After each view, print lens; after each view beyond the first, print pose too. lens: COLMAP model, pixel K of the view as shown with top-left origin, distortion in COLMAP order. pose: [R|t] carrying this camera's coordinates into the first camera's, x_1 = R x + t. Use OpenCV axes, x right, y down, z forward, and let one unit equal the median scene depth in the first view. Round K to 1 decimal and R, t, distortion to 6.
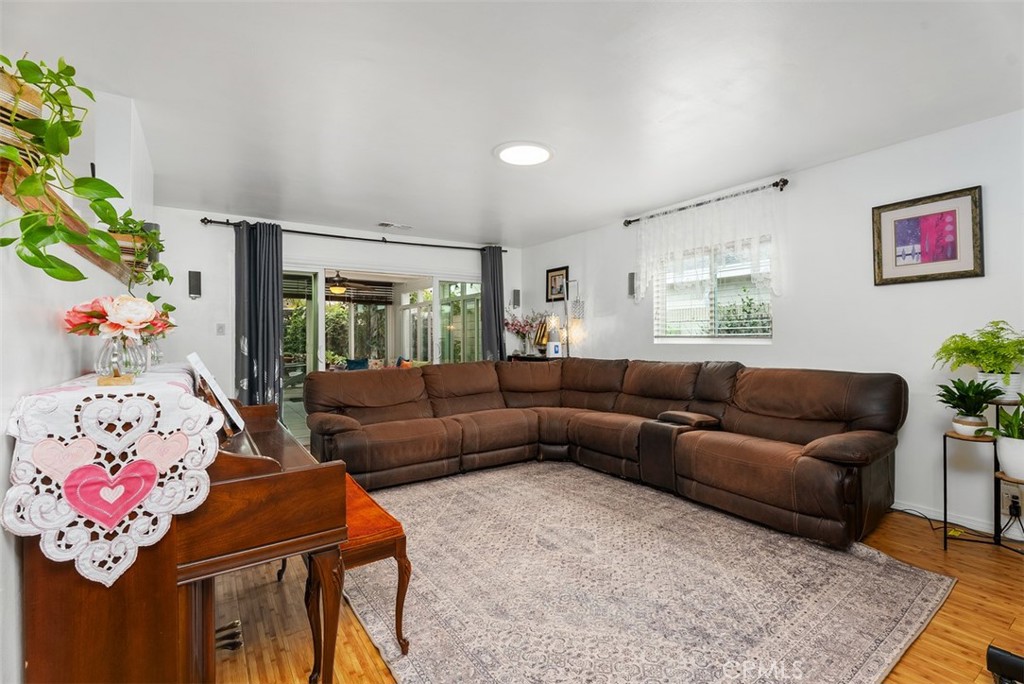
lens RADIAL K [[455.4, 0, 513.5], [0, 455.4, 341.3], [0, 0, 1]] dist [-0.001724, -0.000308]
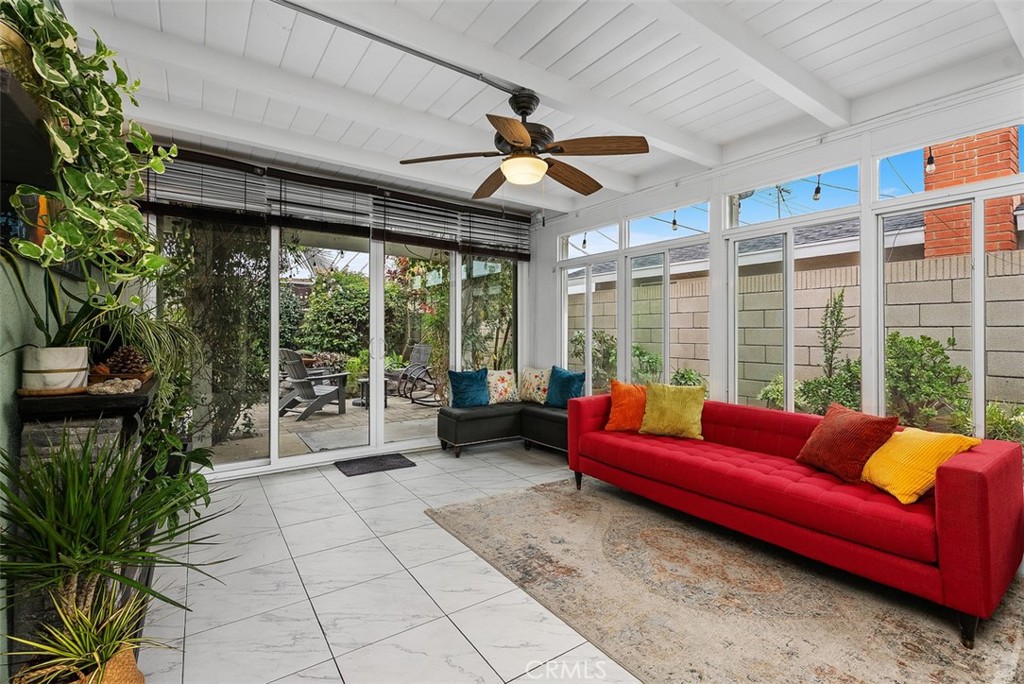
lens RADIAL K [[455.4, 0, 510.6], [0, 455.4, 334.8], [0, 0, 1]] dist [-0.001724, -0.000308]
pose [[0.999979, 0.005630, 0.003212, -0.282890], [-0.005668, 0.999913, 0.011929, -0.005980], [-0.003144, -0.011947, 0.999924, 0.495034]]
